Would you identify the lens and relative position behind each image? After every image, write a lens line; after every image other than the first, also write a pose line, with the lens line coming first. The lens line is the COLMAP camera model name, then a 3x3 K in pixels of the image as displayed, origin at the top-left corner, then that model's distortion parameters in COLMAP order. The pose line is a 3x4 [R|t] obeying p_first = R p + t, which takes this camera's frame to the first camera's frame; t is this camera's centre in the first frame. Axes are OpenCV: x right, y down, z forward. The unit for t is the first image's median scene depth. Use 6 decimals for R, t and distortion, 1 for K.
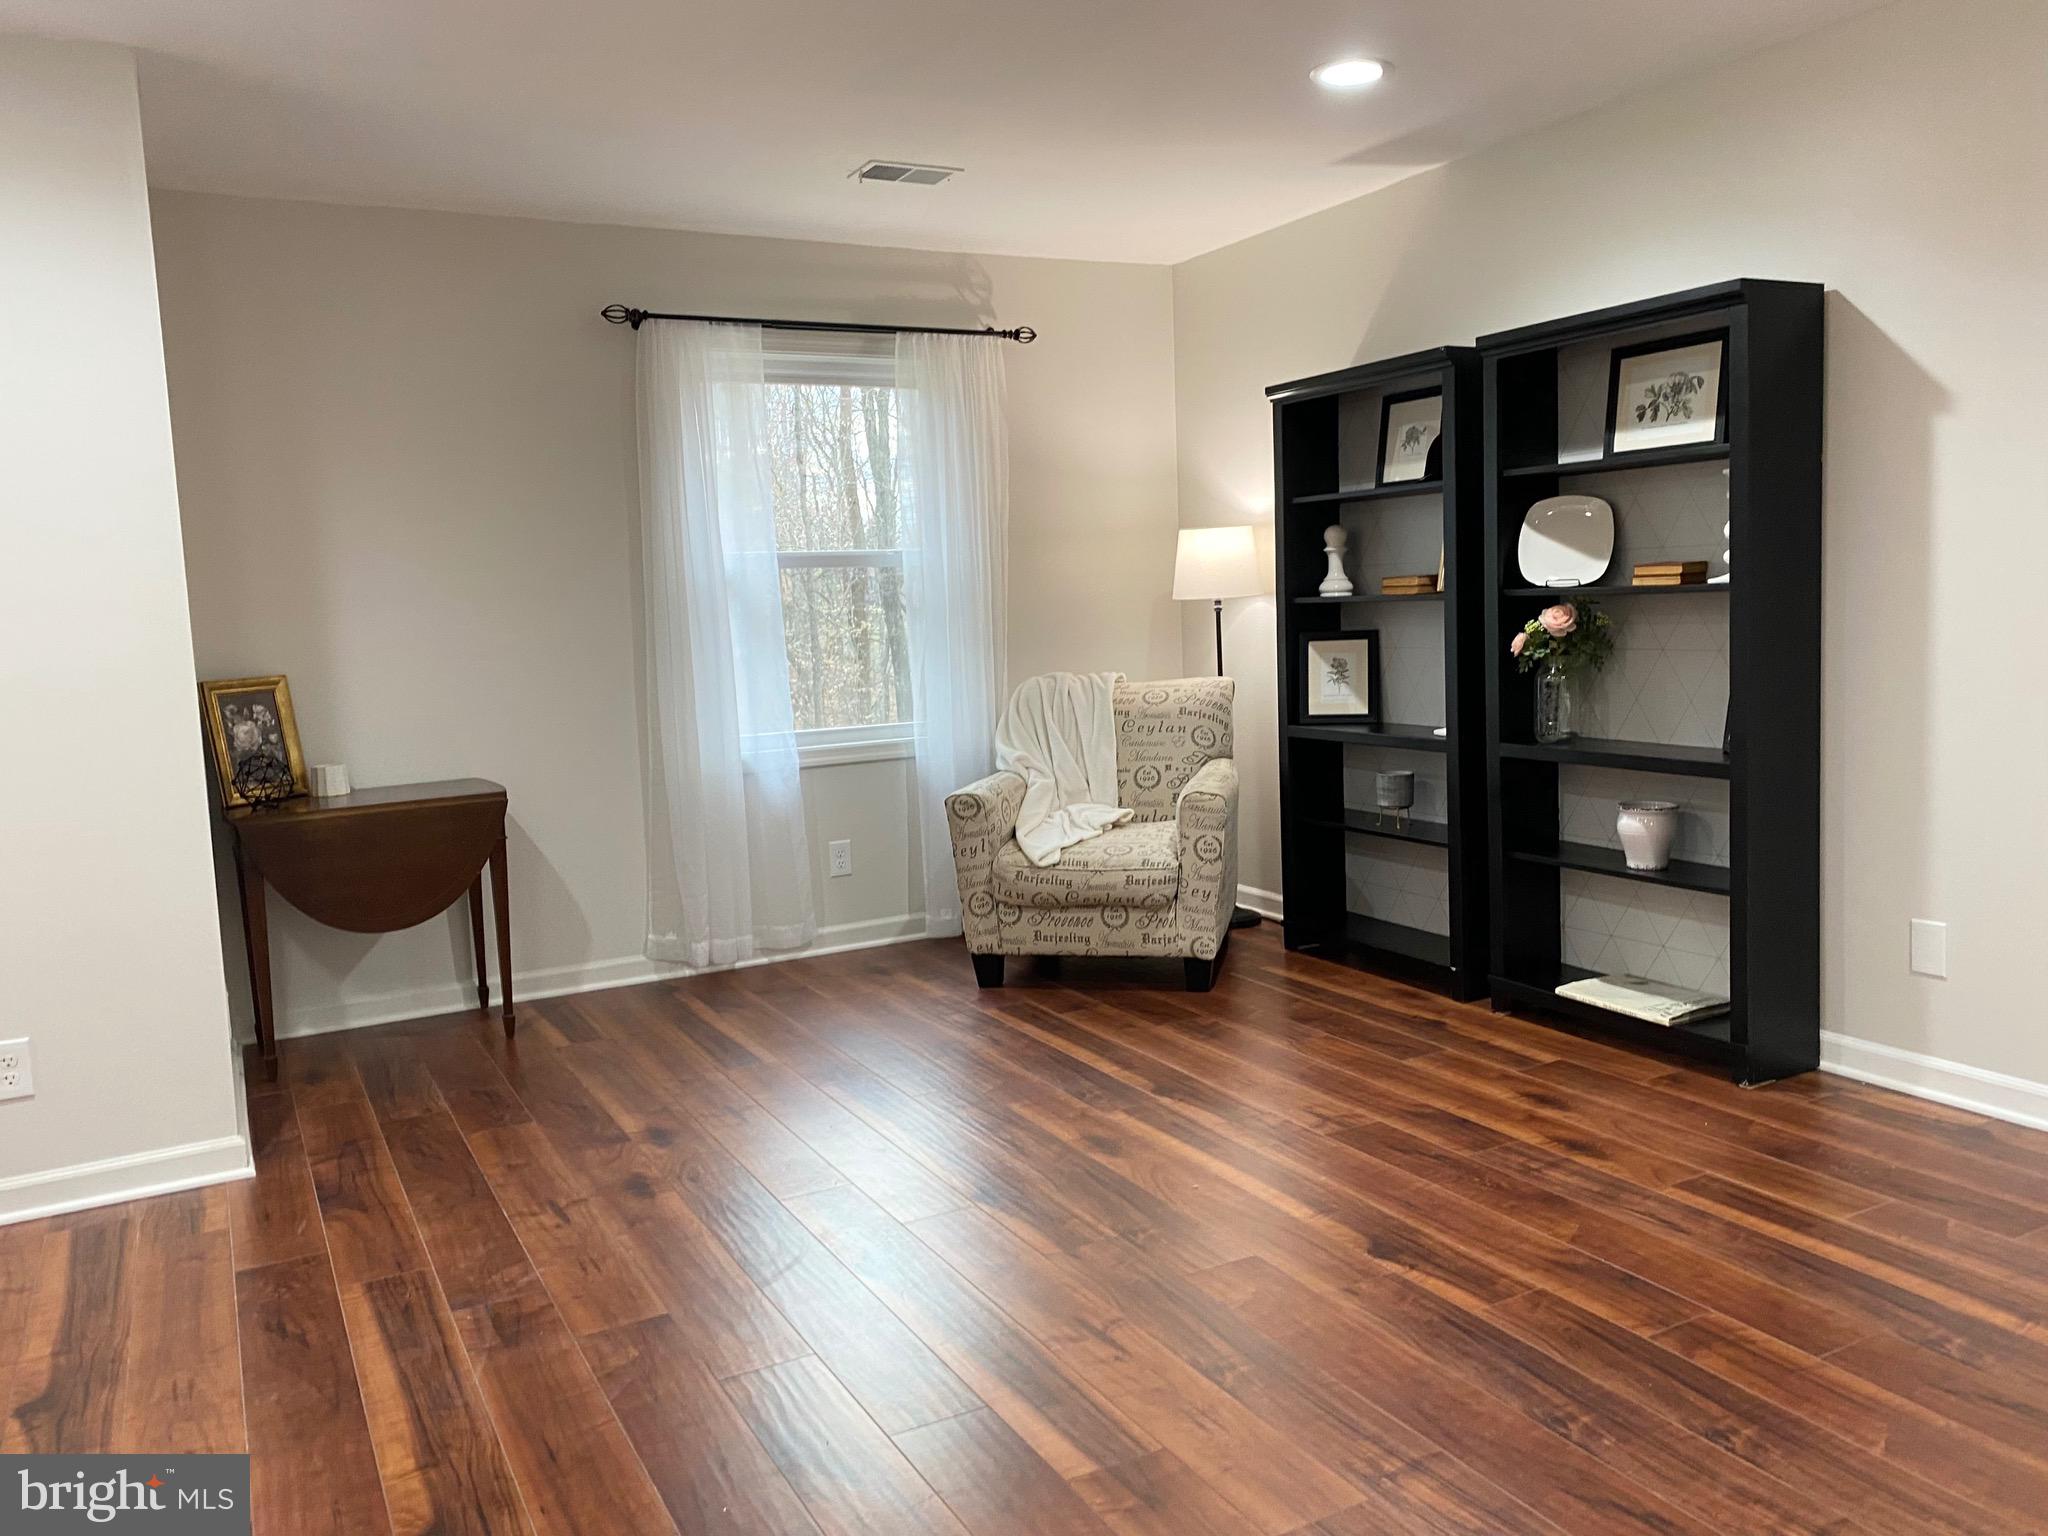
lens RADIAL K [[1567.5, 0, 1051.6], [0, 1567.5, 719.3], [0, 0, 1]] dist [0.089841, -0.117599]
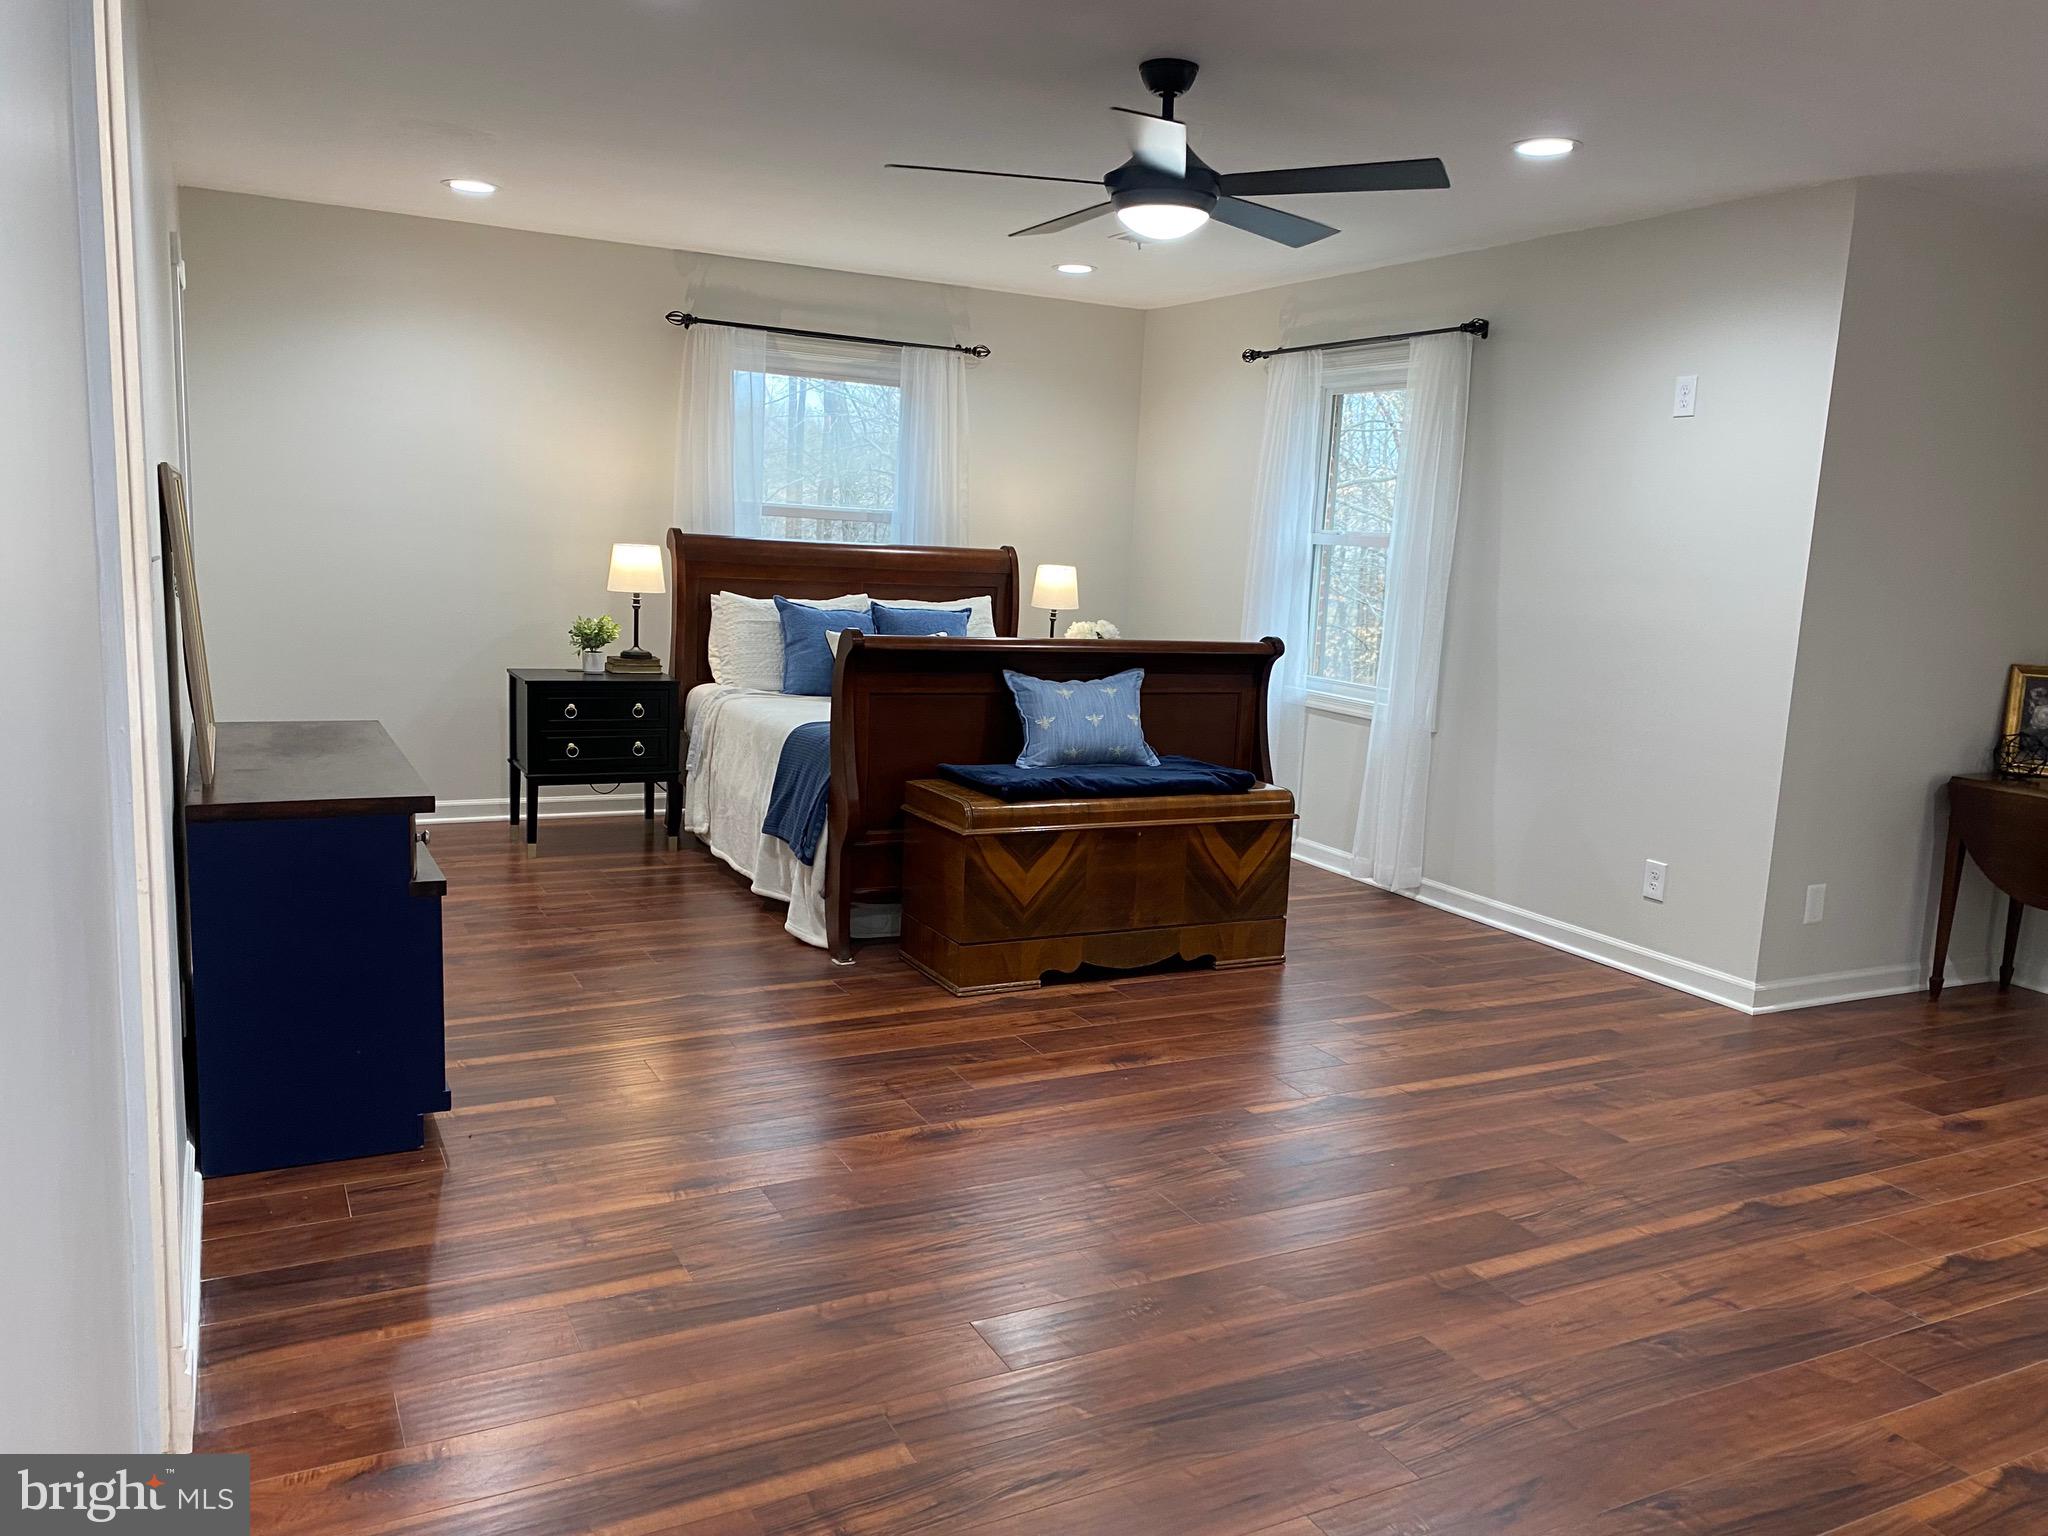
lens RADIAL K [[1545.5, 0, 1034.5], [0, 1545.5, 802.2], [0, 0, 1]] dist [0.009487, 0.002035]
pose [[-0.027445, 0.212125, -0.976857, 0.592533], [-0.137611, 0.967120, 0.213876, -0.068871], [0.990106, 0.140296, 0.002648, 0.271963]]
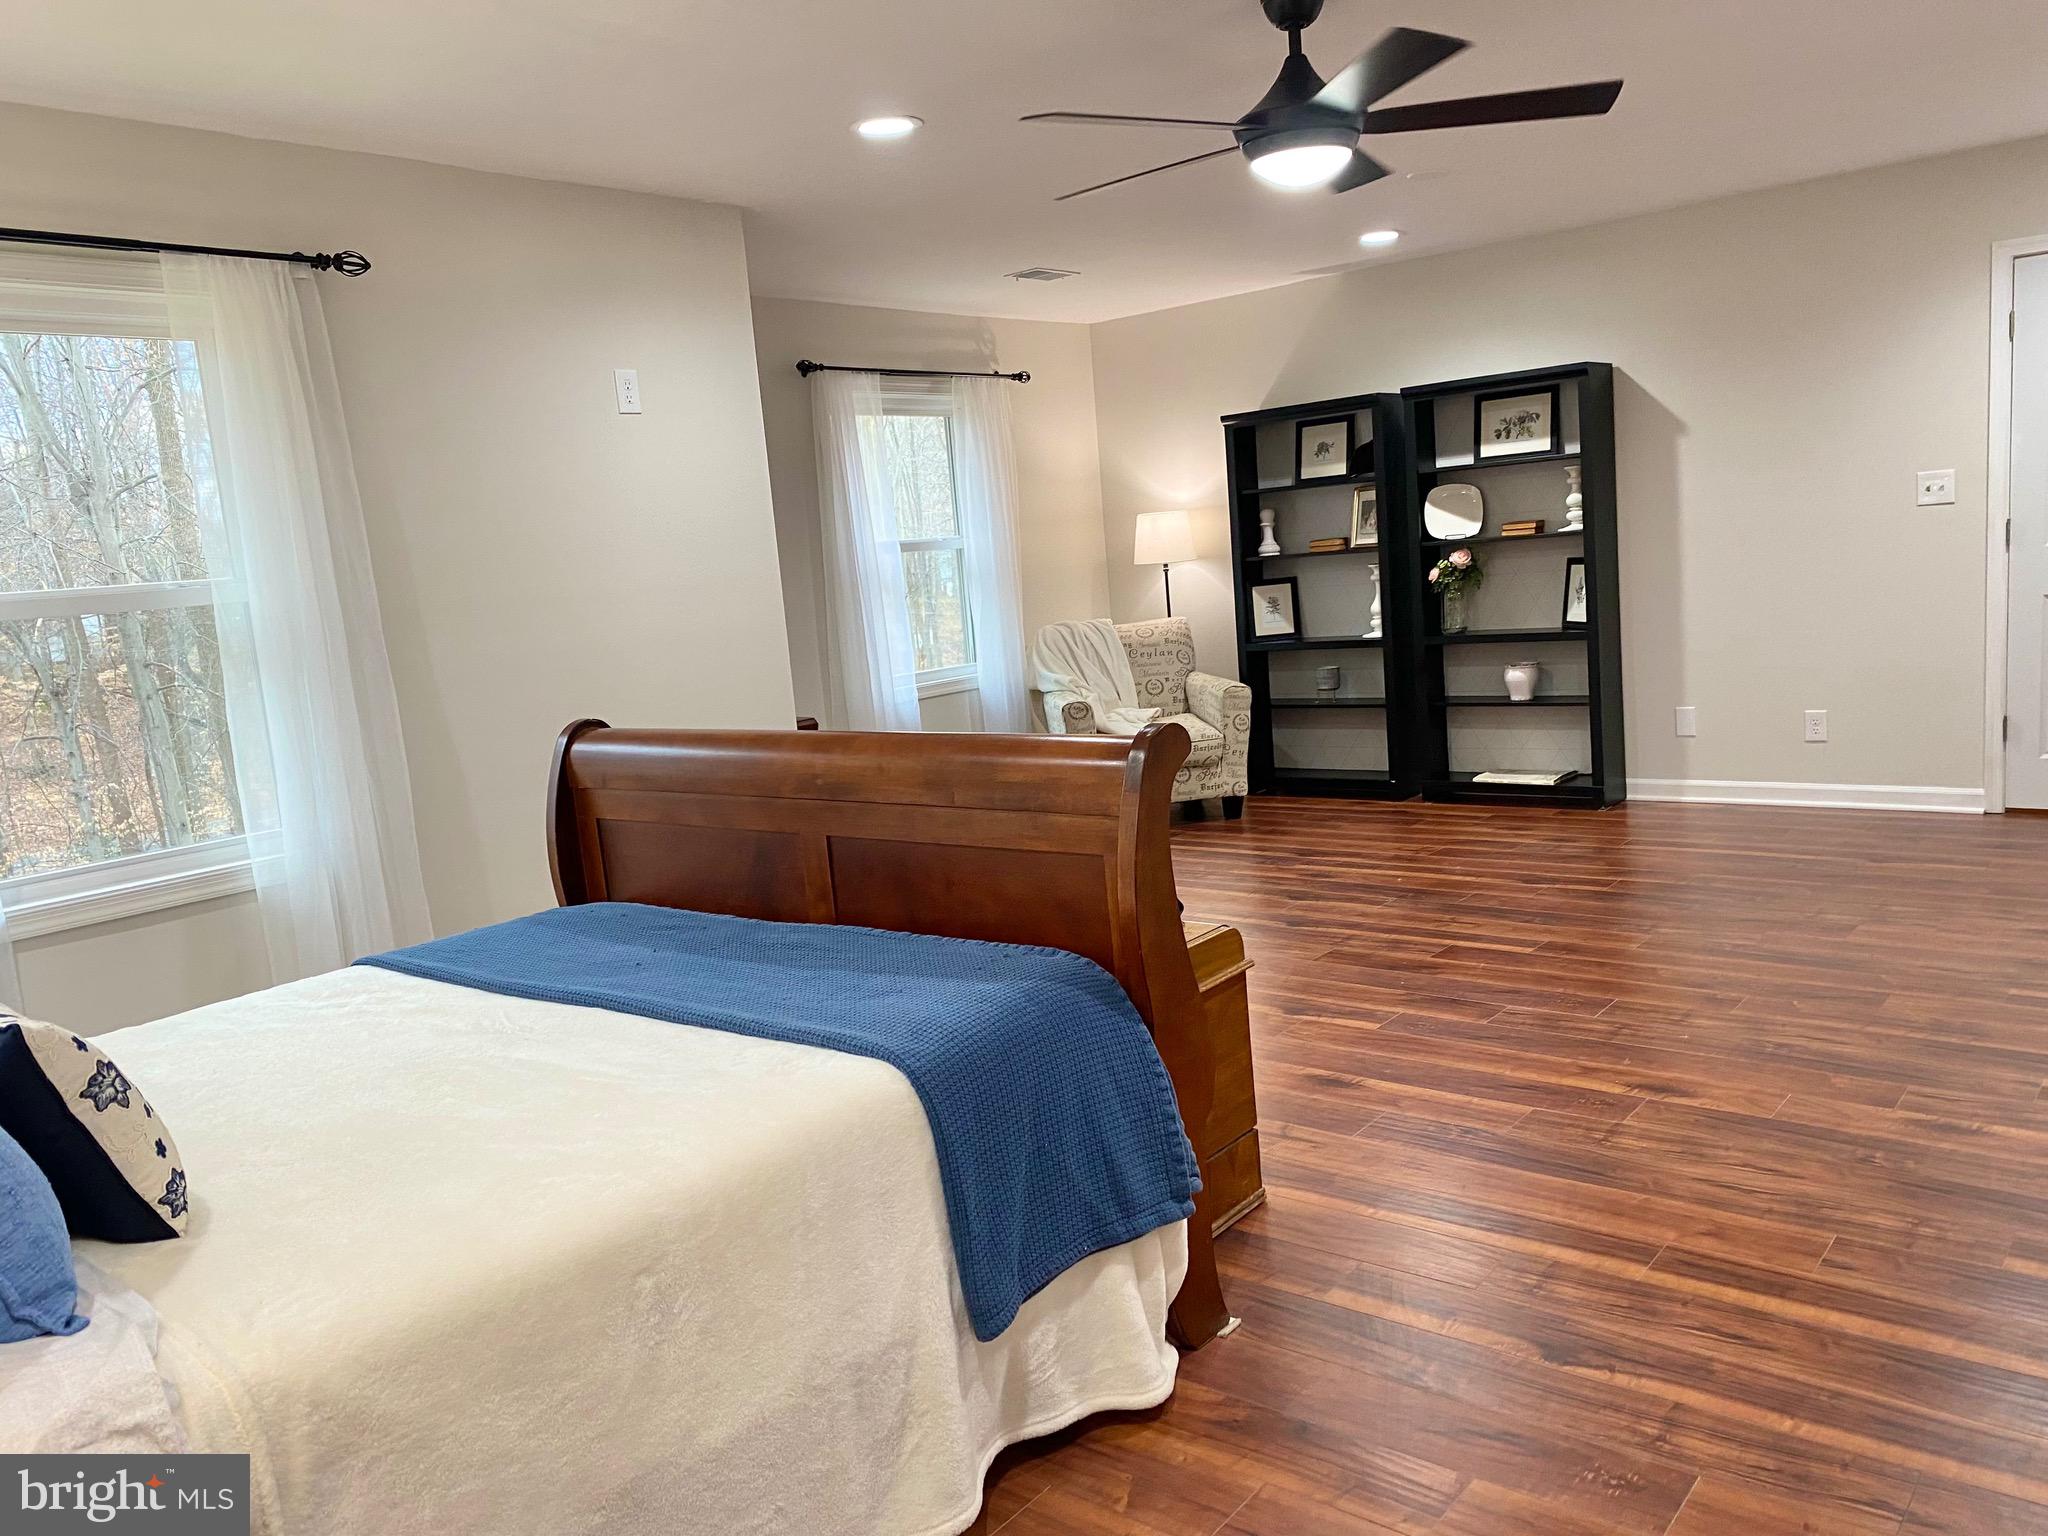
lens RADIAL K [[1564.8, 0, 1024.0], [0, 1564.8, 768.0], [0, 0, 1]] dist [0.009187, -0.004285]
pose [[0.931497, -0.089656, 0.352526, -0.635151], [0.078245, 0.995848, 0.046519, 0.039182], [-0.355233, -0.015749, 0.934645, -0.341230]]
